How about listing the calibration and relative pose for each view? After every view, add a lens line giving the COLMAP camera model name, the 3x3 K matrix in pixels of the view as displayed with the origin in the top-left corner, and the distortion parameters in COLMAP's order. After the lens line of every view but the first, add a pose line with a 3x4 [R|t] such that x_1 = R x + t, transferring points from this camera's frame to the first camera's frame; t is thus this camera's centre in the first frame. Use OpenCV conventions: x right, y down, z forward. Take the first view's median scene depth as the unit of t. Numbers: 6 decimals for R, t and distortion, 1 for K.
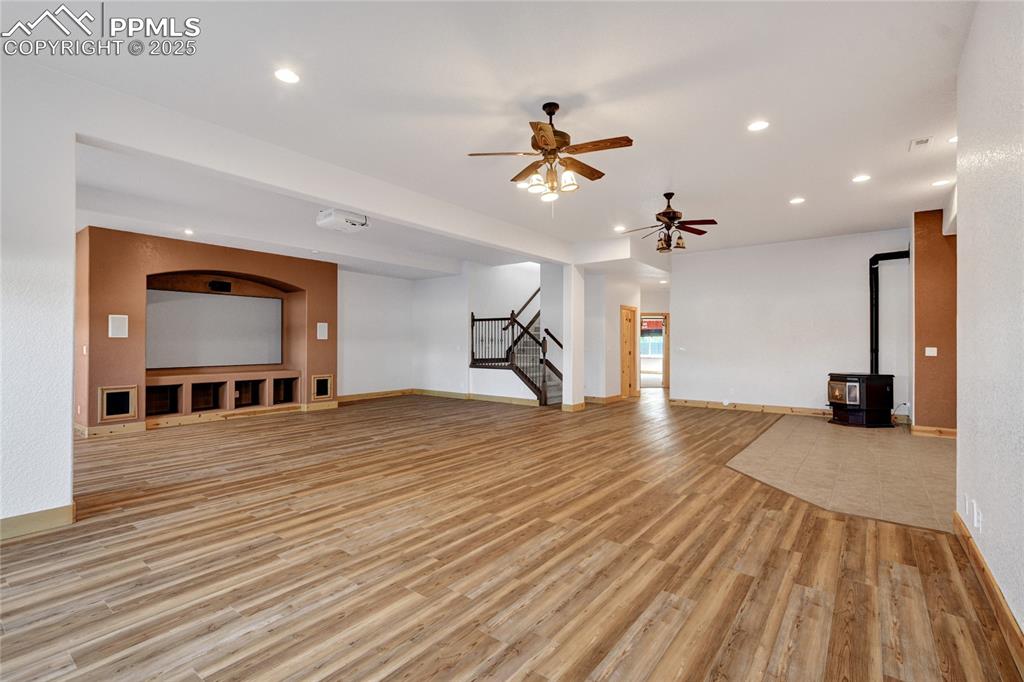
lens RADIAL K [[469.4, 0, 513.2], [0, 469.4, 340.1], [0, 0, 1]] dist [0.001006, 0.000592]
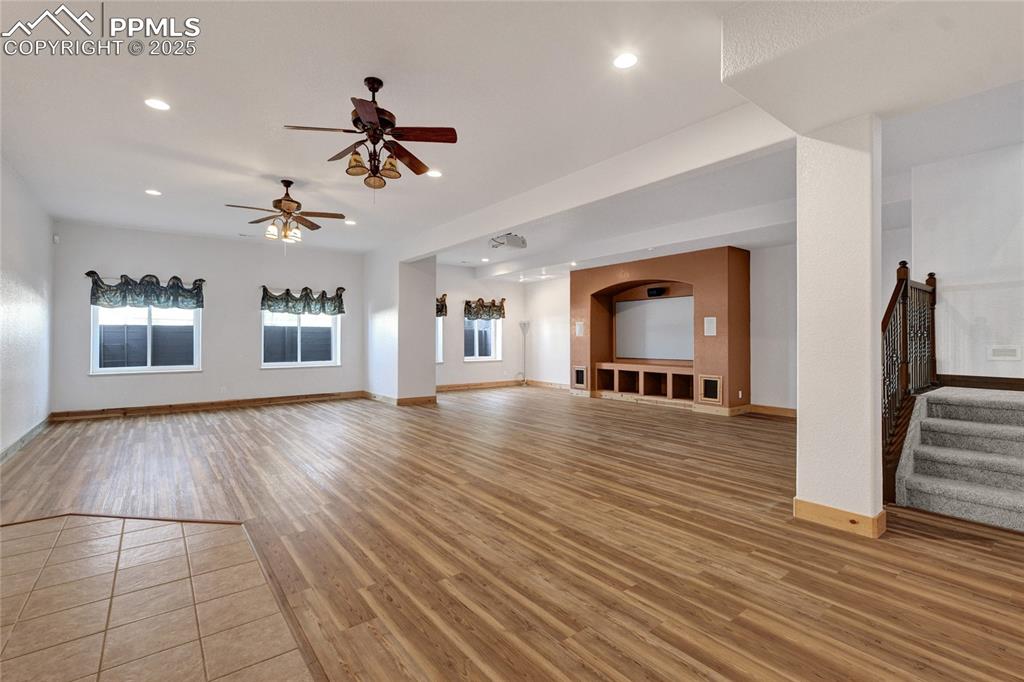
lens RADIAL K [[469.4, 0, 510.9], [0, 469.4, 338.4], [0, 0, 1]] dist [0.001006, 0.000592]
pose [[-0.261499, -0.003734, -0.965197, 0.624512], [0.004335, 0.999978, -0.005043, 0.007511], [0.965194, -0.005503, -0.261477, 0.969353]]
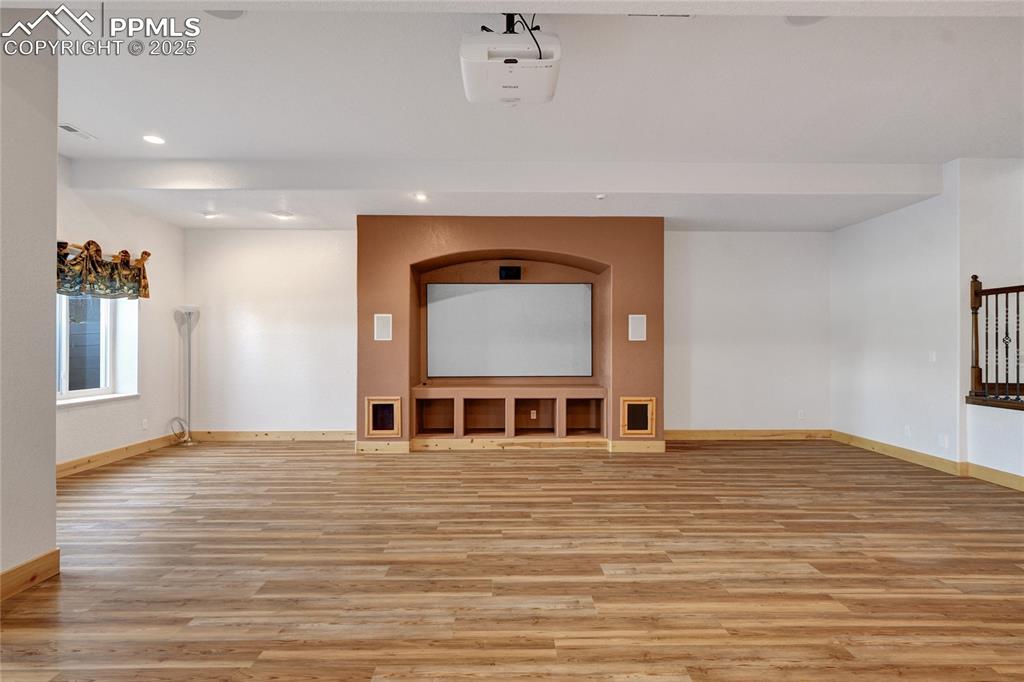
lens RADIAL K [[483.0, 0, 509.7], [0, 483.0, 344.1], [0, 0, 1]] dist [0.002677, -0.000627]
pose [[0.618427, -0.004230, -0.785831, -0.003198], [0.005619, 0.999984, -0.000960, 0.002984], [0.785822, -0.003822, 0.618441, 0.517627]]
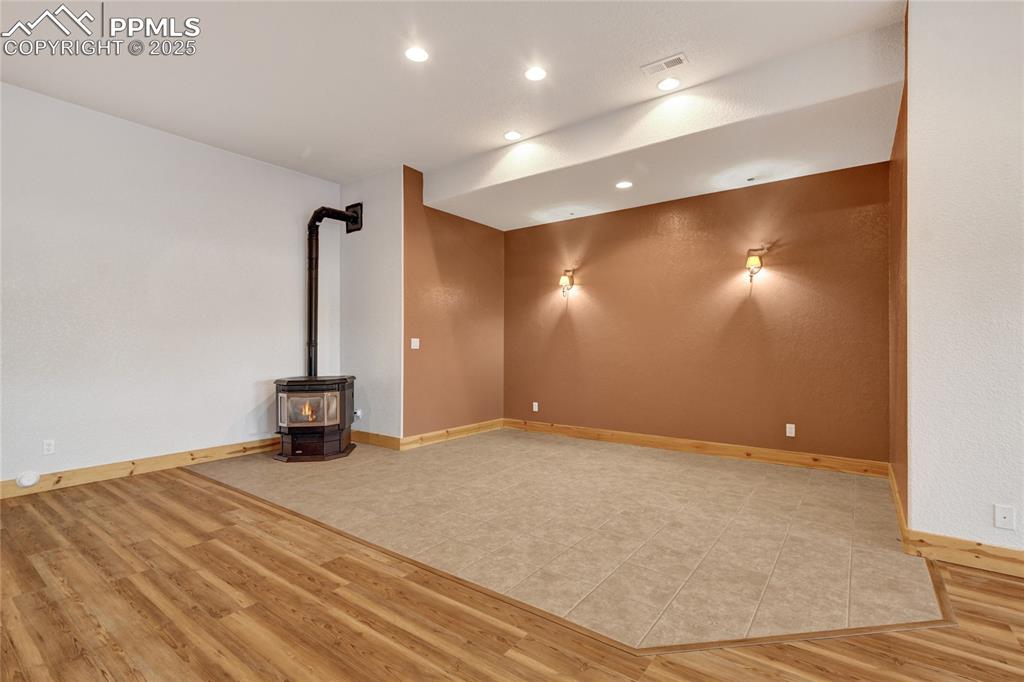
lens RADIAL K [[469.4, 0, 507.9], [0, 469.4, 350.6], [0, 0, 1]] dist [0.001006, 0.000592]
pose [[-0.007678, -0.011216, 0.999908, 0.059894], [-0.006222, 0.999918, 0.011168, 0.021860], [-0.999951, -0.006135, -0.007747, 0.695154]]
